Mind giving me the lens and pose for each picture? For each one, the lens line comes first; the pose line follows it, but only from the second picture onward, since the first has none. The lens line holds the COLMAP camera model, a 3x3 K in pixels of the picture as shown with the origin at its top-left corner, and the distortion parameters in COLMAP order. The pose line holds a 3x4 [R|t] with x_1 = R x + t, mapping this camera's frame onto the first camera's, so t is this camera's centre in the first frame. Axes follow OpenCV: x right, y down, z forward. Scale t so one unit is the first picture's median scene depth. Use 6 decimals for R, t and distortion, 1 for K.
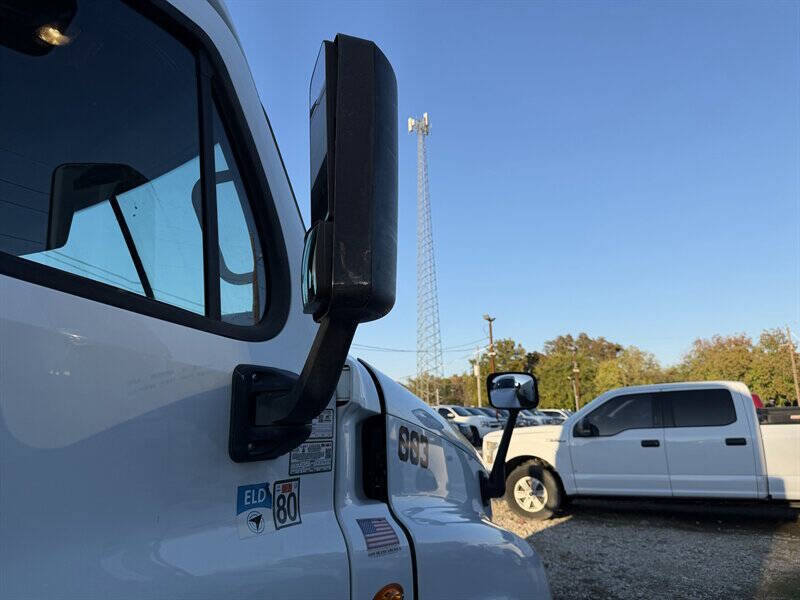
lens RADIAL K [[554.1, 0, 399.1], [0, 554.1, 296.6], [0, 0, 1]] dist [0.018891, -0.022718]
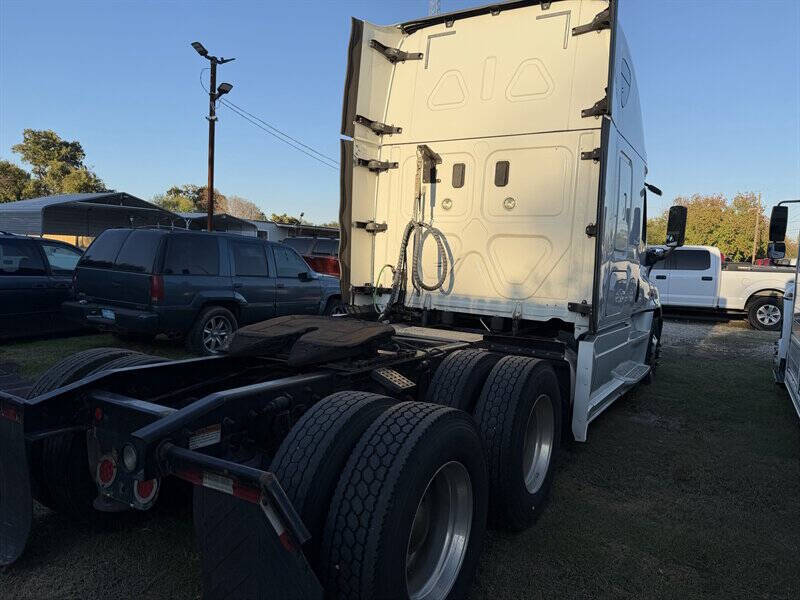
lens RADIAL K [[554.1, 0, 395.5], [0, 554.1, 299.9], [0, 0, 1]] dist [0.018891, -0.022718]
pose [[0.997682, 0.050077, 0.046070, -0.533316], [-0.061462, 0.953726, 0.294327, -0.161566], [-0.029200, -0.296476, 0.954594, -0.793973]]
